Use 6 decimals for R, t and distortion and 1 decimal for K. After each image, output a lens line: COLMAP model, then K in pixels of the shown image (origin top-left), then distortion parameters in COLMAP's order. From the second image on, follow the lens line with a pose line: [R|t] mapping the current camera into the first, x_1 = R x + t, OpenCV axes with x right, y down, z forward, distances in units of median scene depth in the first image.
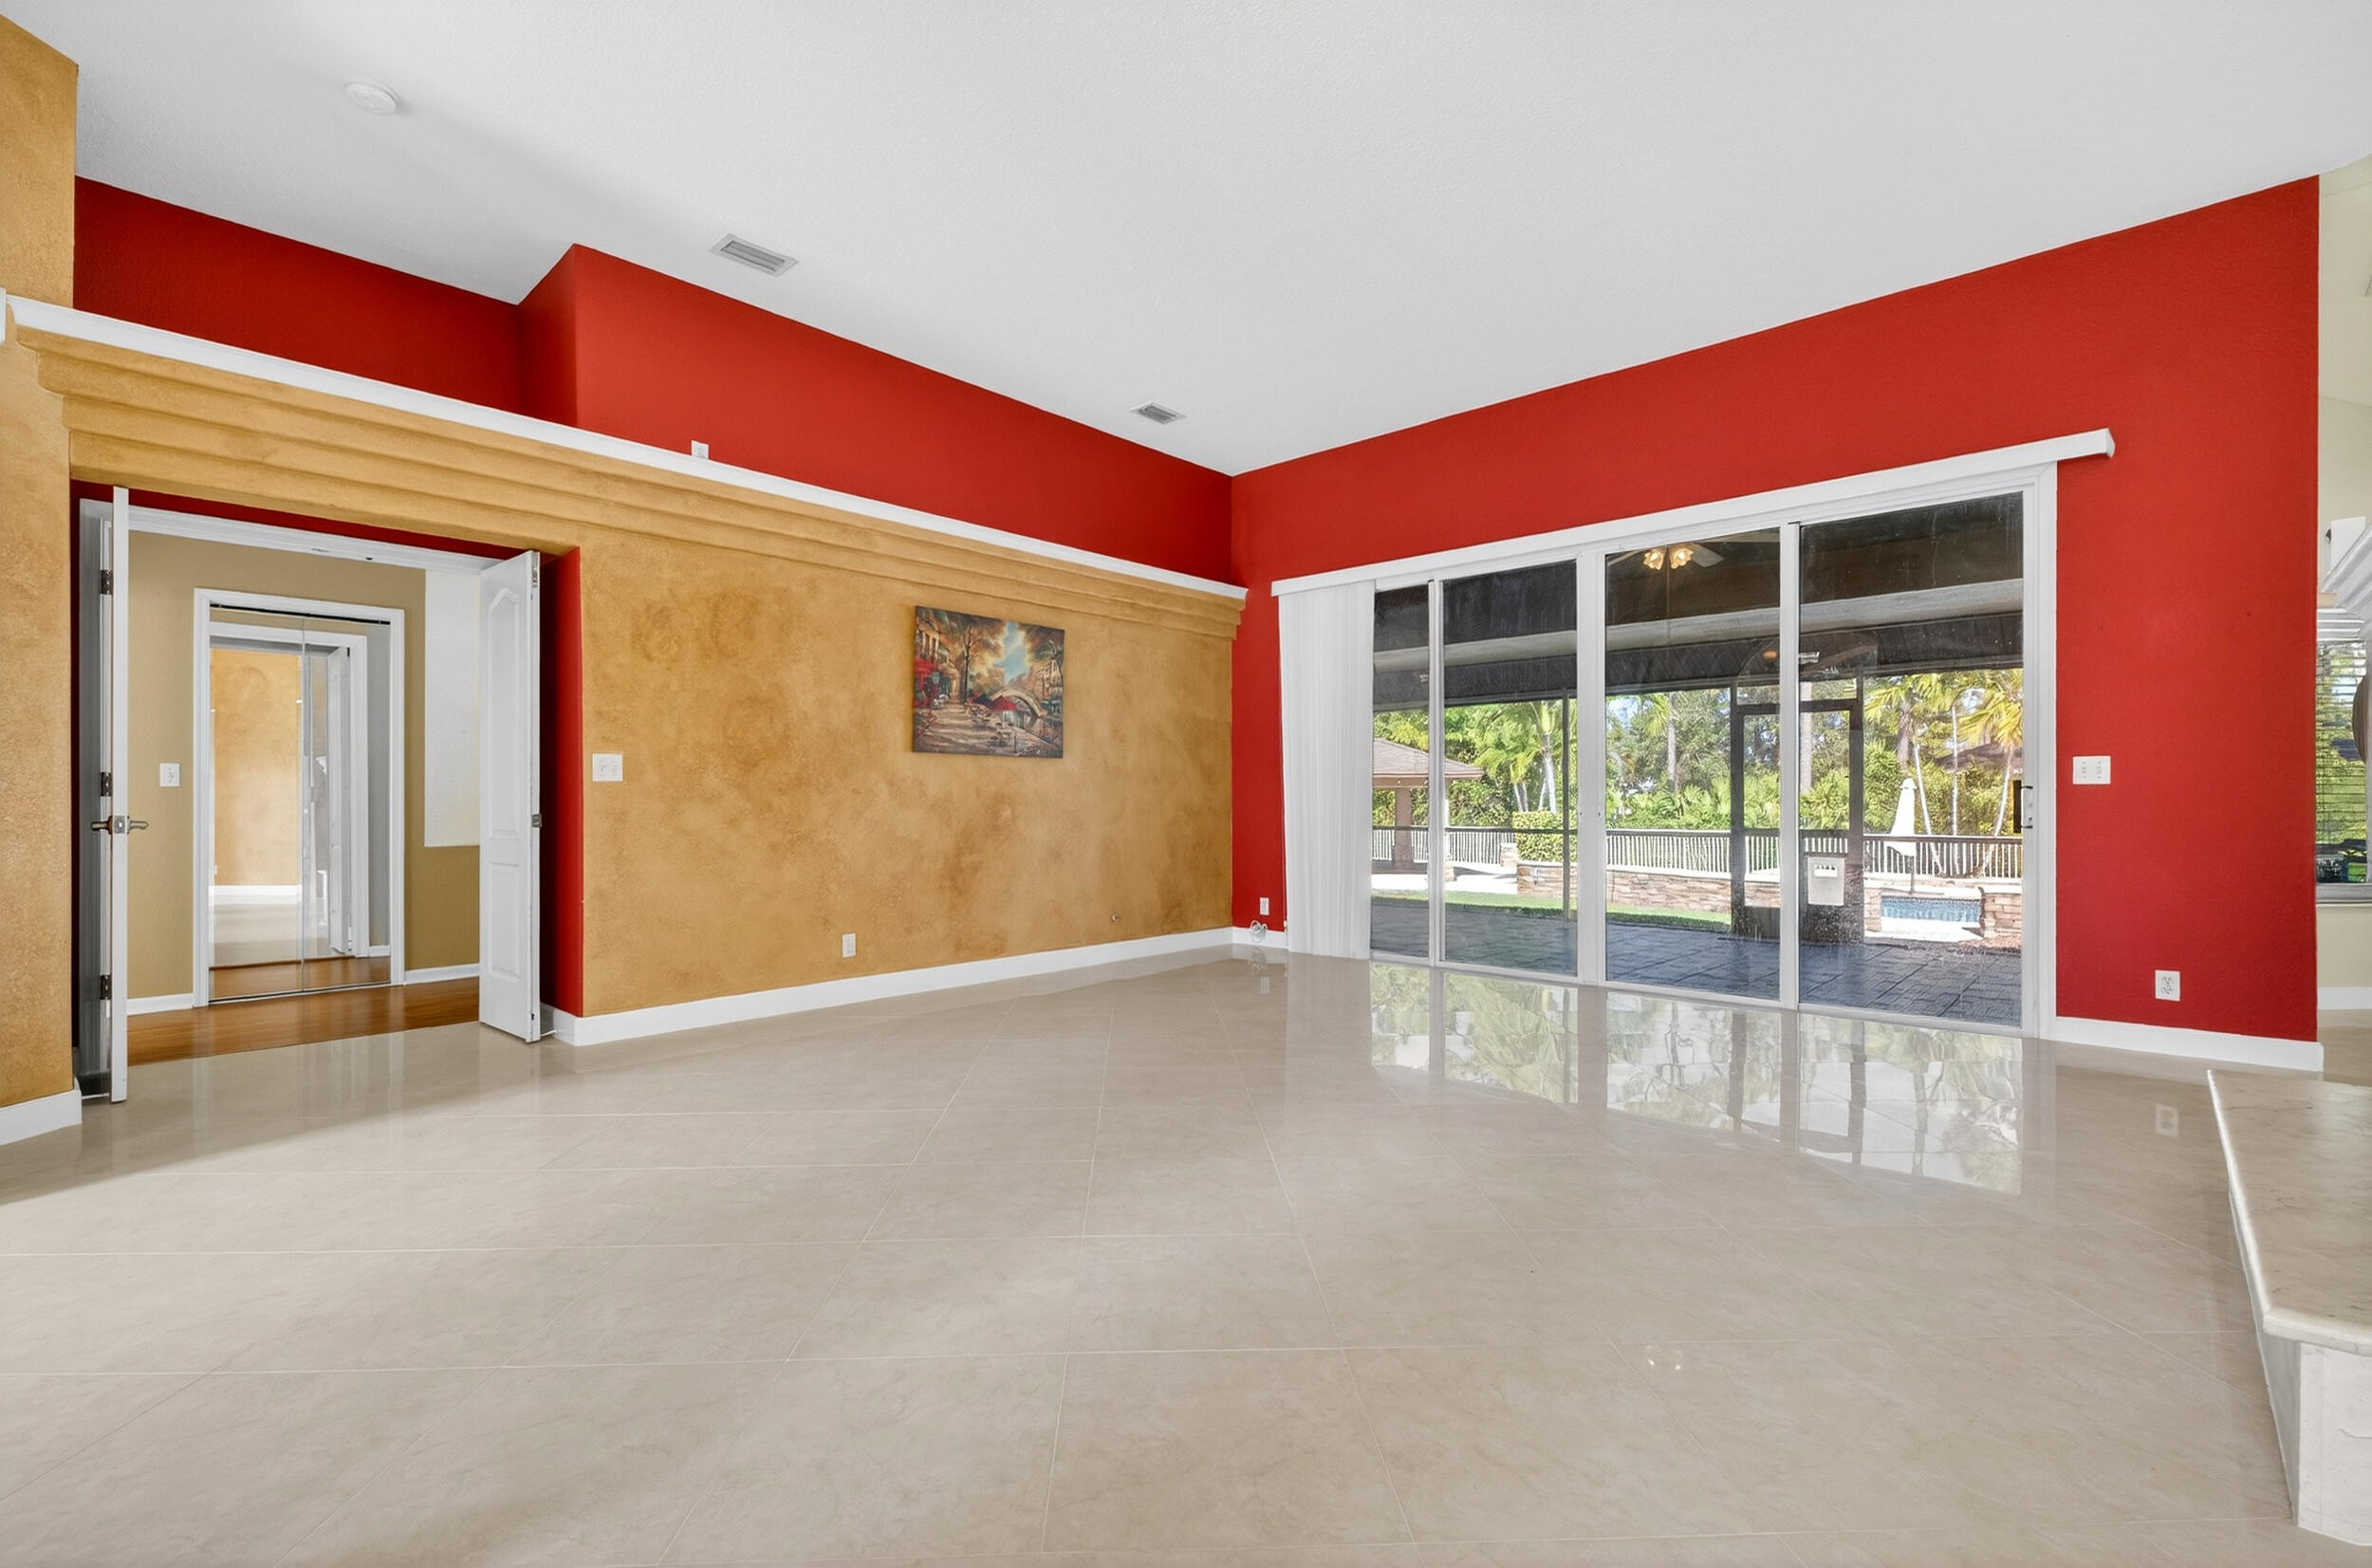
lens RADIAL K [[1038.0, 0, 1185.7], [0, 1038.0, 801.1], [0, 0, 1]] dist [0.001145, -0.000535]
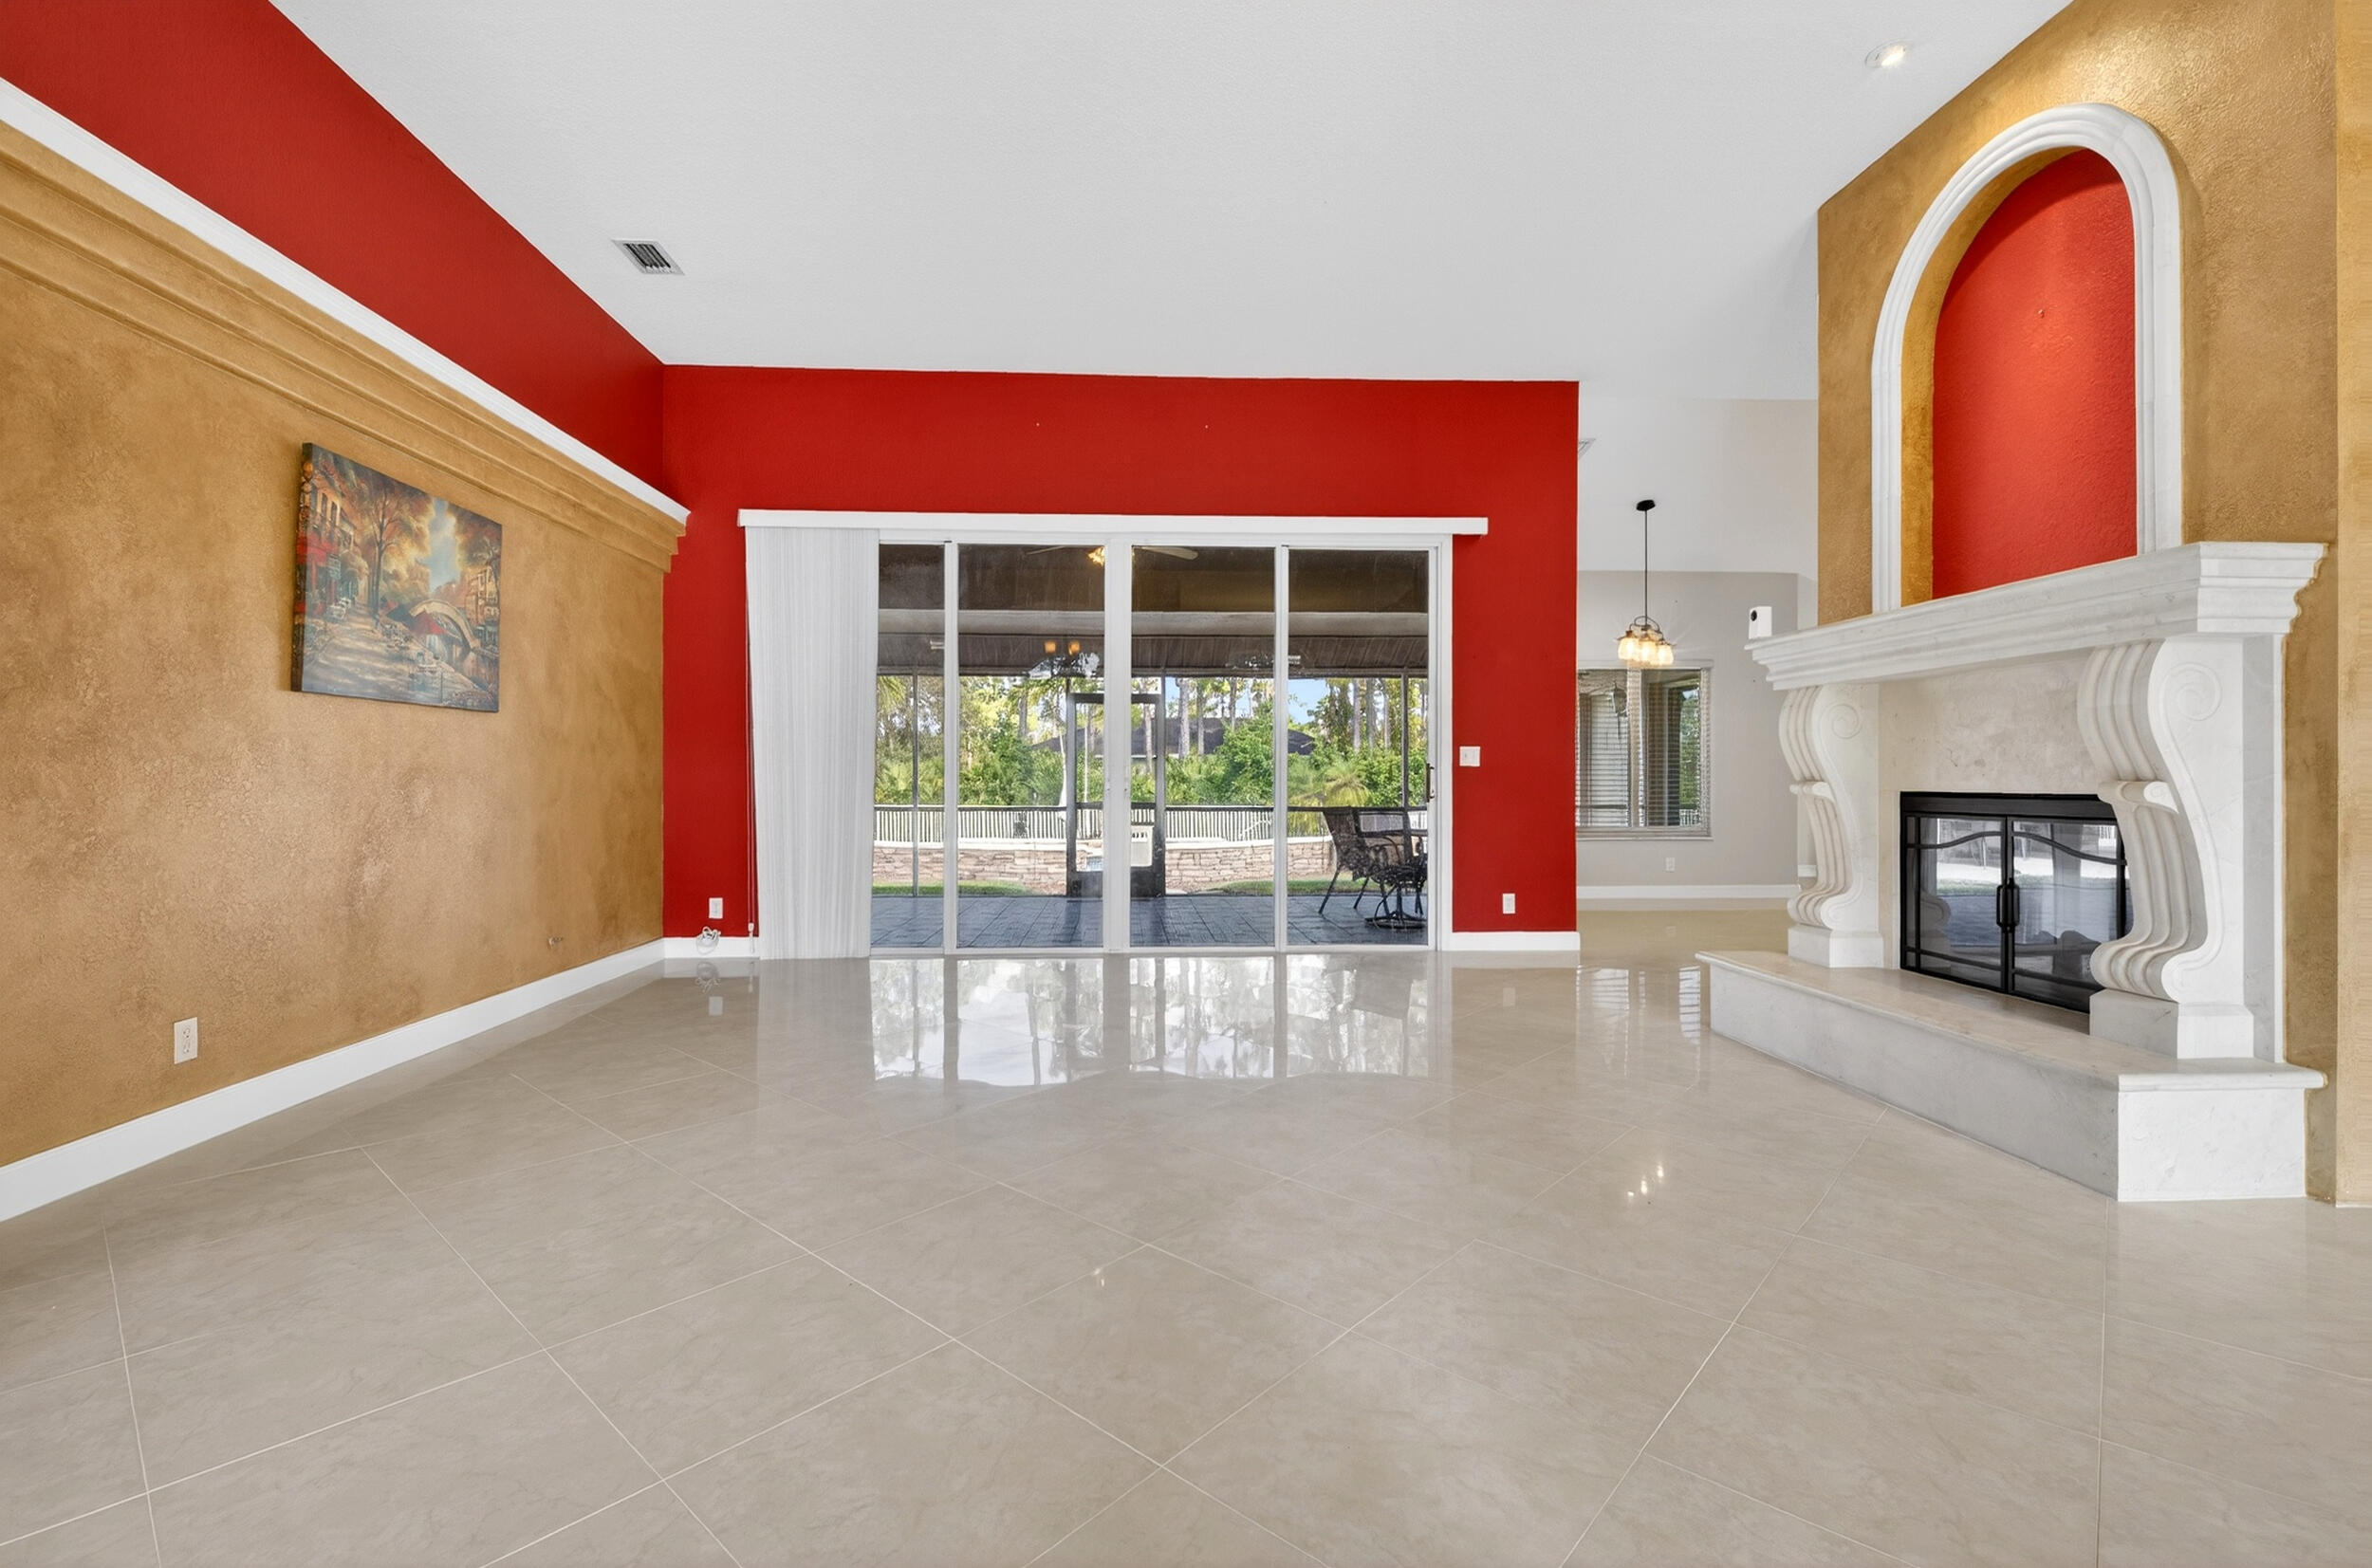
lens RADIAL K [[1029.9, 0, 1179.5], [0, 1029.9, 776.5], [0, 0, 1]] dist [-0.000397, -0.008719]
pose [[0.697825, 0.003120, 0.716261, -0.300694], [-0.000649, 0.999993, -0.003723, 0.002300], [-0.716268, 0.002134, 0.697822, 0.222502]]
